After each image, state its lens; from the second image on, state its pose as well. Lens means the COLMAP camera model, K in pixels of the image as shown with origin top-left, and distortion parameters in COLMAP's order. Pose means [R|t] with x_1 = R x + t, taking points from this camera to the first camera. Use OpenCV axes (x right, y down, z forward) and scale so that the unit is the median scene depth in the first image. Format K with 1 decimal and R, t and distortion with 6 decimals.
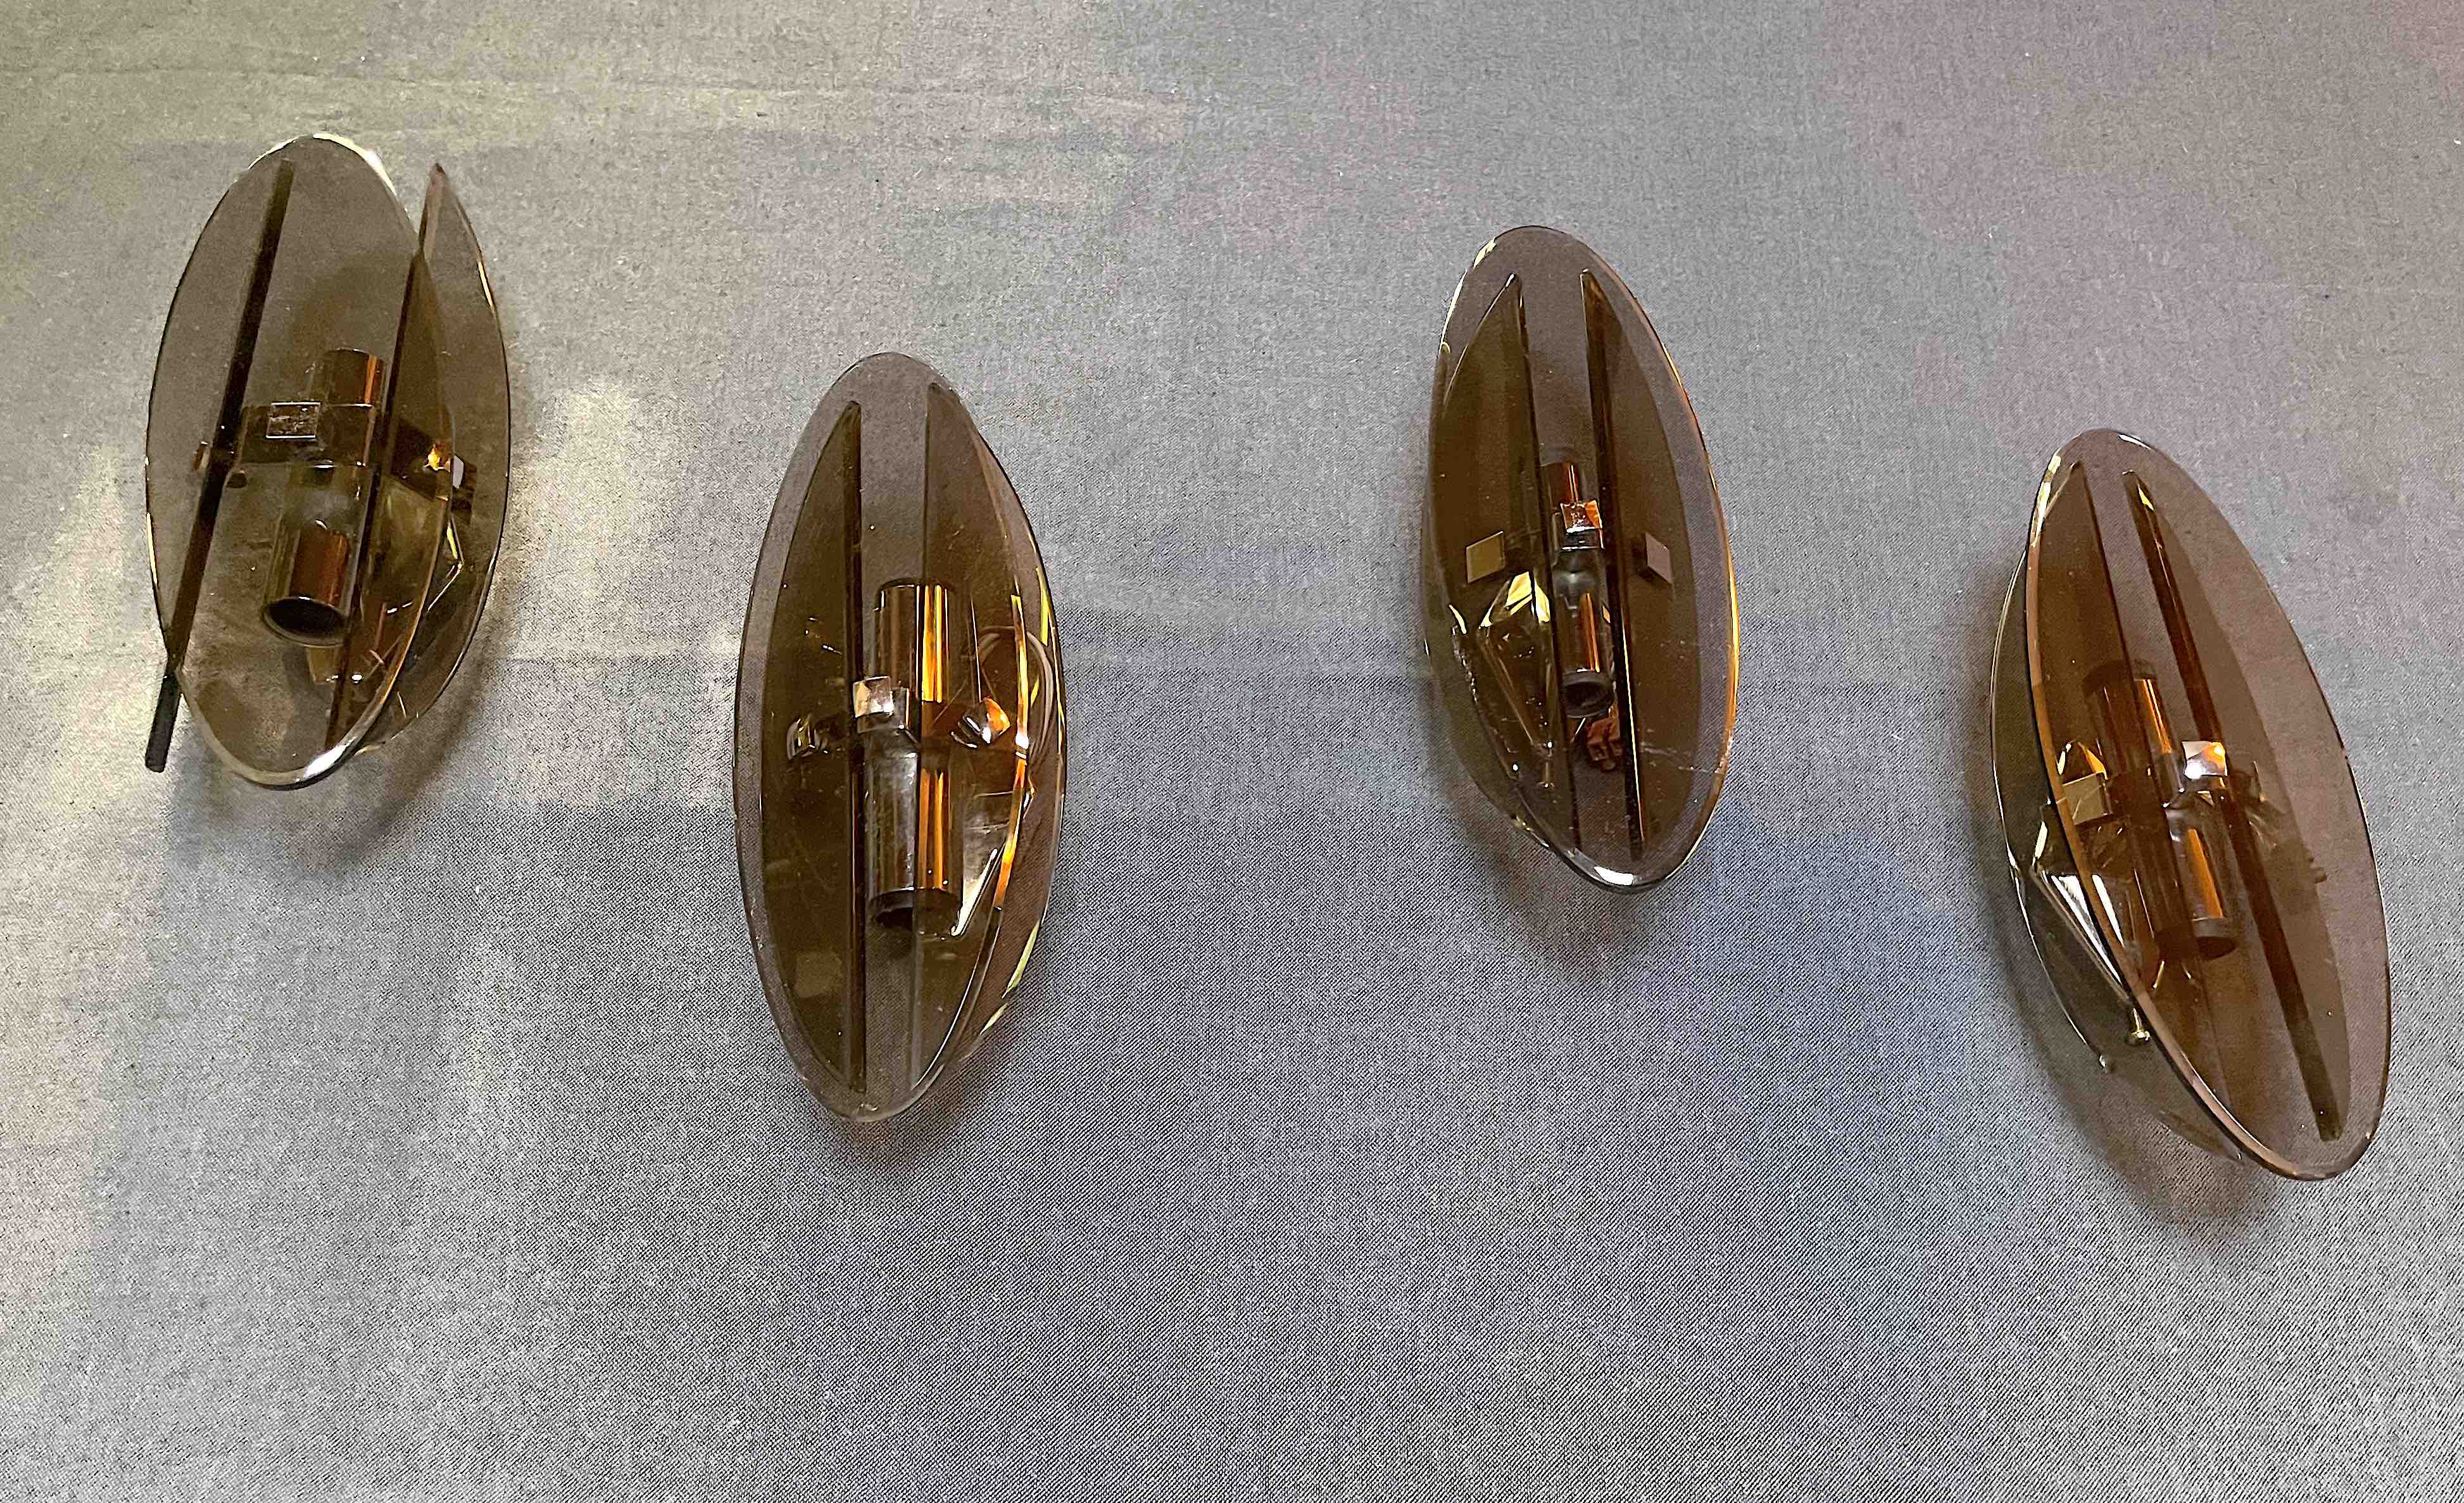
lens RADIAL K [[1692.5, 0, 1235.3], [0, 1692.5, 880.0], [0, 0, 1]] dist [0.034918, -0.024803]
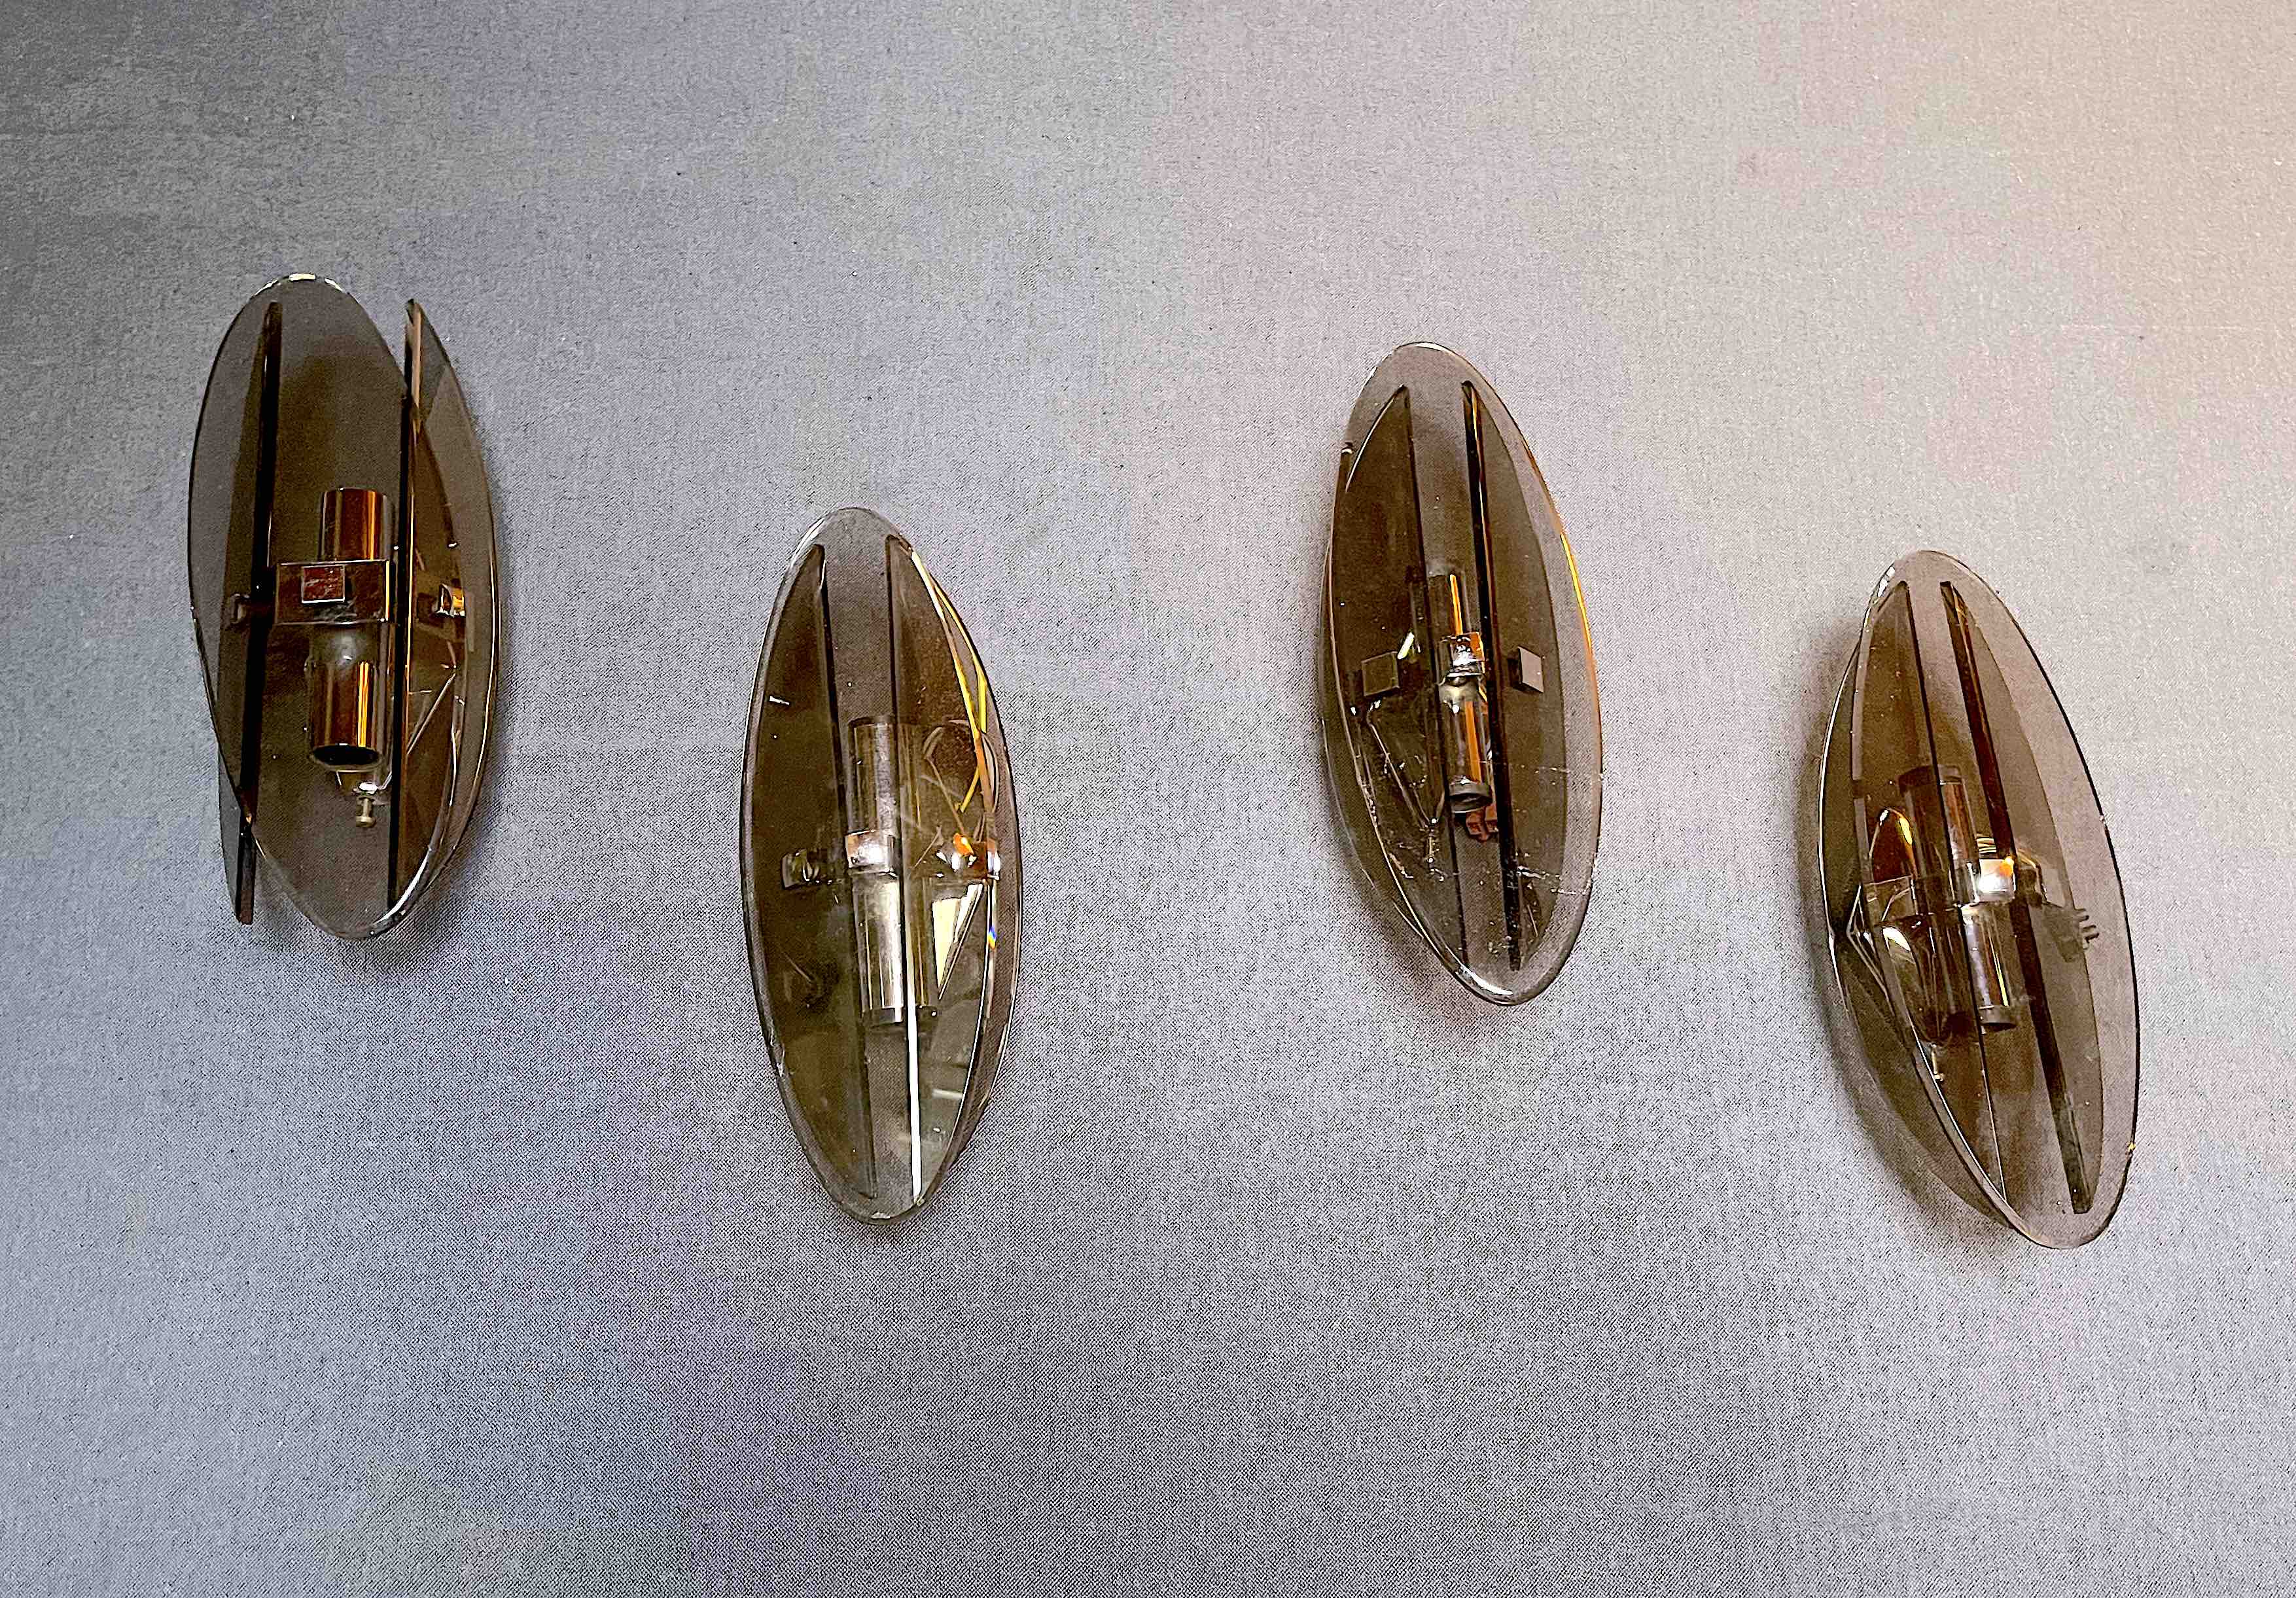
lens RADIAL K [[1731.7, 0, 1079.0], [0, 1731.7, 800.5], [0, 0, 1]] dist [0.025379, -0.000724]
pose [[0.999662, -0.018735, 0.018006, -0.073660], [0.016345, 0.992050, 0.124779, -0.244576], [-0.020200, -0.124443, 0.992021, -0.149849]]
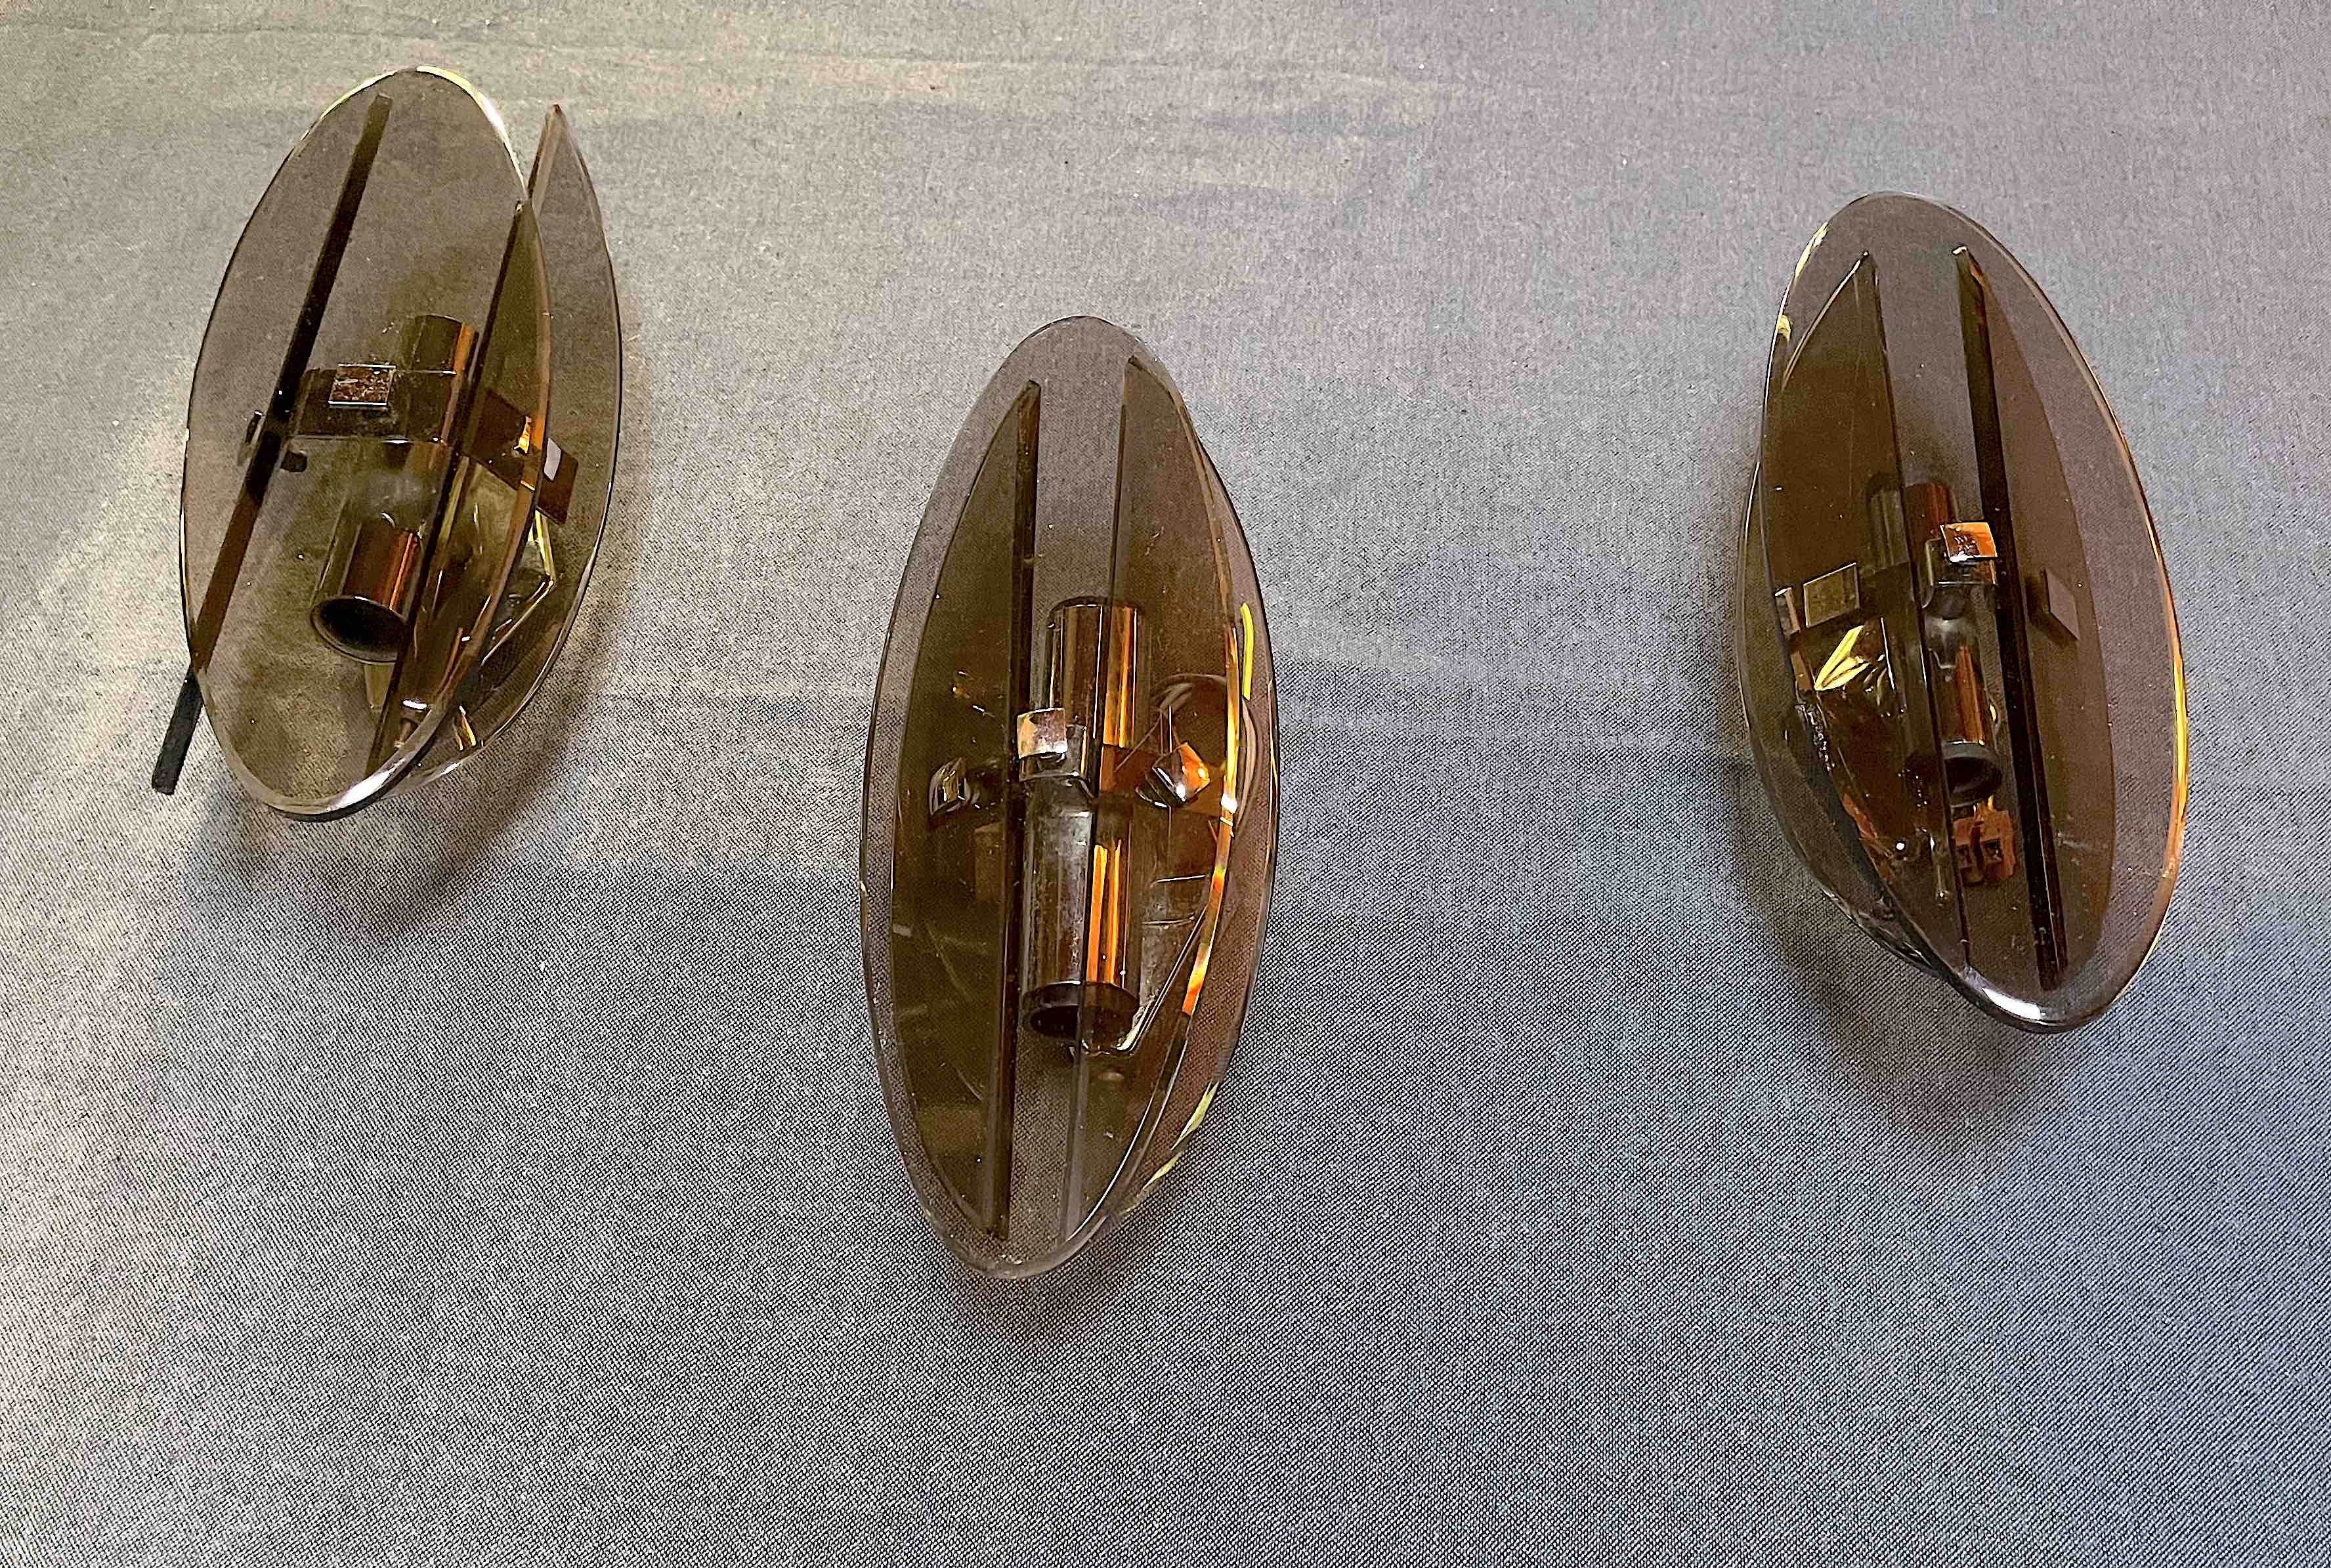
lens RADIAL K [[1815.6, 0, 1230.4], [0, 1815.6, 990.1], [0, 0, 1]] dist [0.048329, -0.049647]
pose [[0.995573, 0.047004, -0.081396, -0.045763], [-0.049994, 0.998132, -0.035102, 0.029793], [0.079594, 0.039016, 0.996064, 0.152321]]
